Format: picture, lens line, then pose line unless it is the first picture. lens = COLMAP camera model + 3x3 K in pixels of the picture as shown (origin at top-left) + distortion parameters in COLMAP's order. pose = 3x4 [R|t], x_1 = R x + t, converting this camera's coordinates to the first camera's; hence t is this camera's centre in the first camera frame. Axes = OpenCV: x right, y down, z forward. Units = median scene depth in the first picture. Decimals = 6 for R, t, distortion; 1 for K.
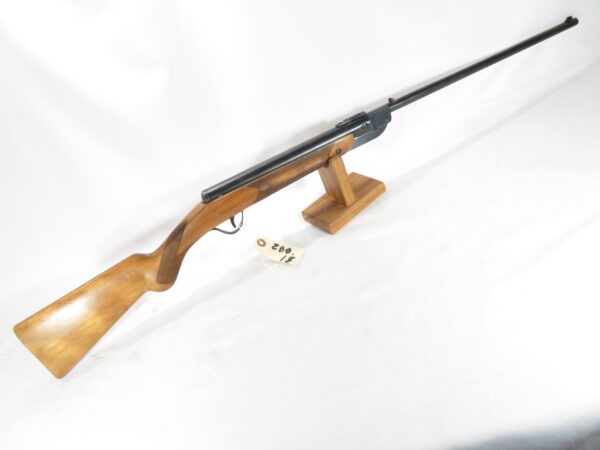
lens RADIAL K [[433.8, 0, 304.8], [0, 433.8, 225.5], [0, 0, 1]] dist [-0.001230, -0.000251]
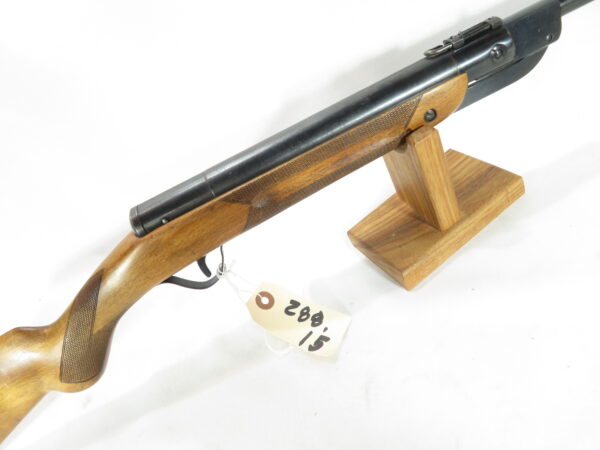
lens RADIAL K [[433.8, 0, 300.7], [0, 433.8, 225.4], [0, 0, 1]] dist [-0.001230, -0.000251]
pose [[0.988973, 0.019836, -0.146762, 0.014804], [-0.000119, 0.991096, 0.133148, -0.118818], [0.148096, -0.131663, 0.980170, 0.535317]]
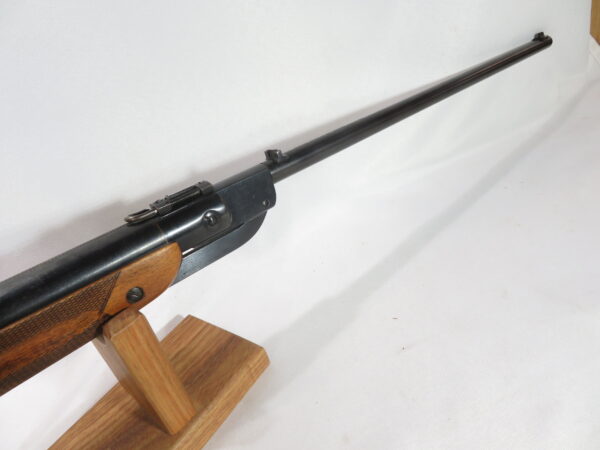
lens RADIAL K [[433.8, 0, 303.8], [0, 433.8, 220.5], [0, 0, 1]] dist [-0.001230, -0.000251]
pose [[0.948988, -0.025240, 0.314302, 0.097456], [0.073671, 0.986950, -0.143184, -0.169202], [-0.306586, 0.159035, 0.938463, 0.625224]]
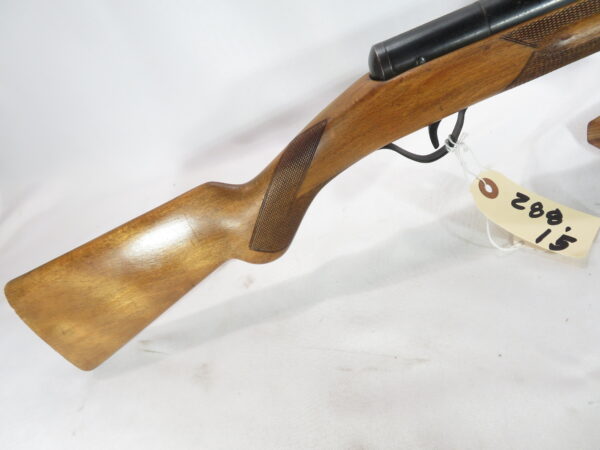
lens RADIAL K [[433.8, 0, 301.5], [0, 433.8, 225.8], [0, 0, 1]] dist [-0.001230, -0.000251]
pose [[0.954333, 0.161970, -0.251026, -0.167180], [-0.095536, 0.961609, 0.257257, -0.017576], [0.283057, -0.221527, 0.933169, 0.559400]]
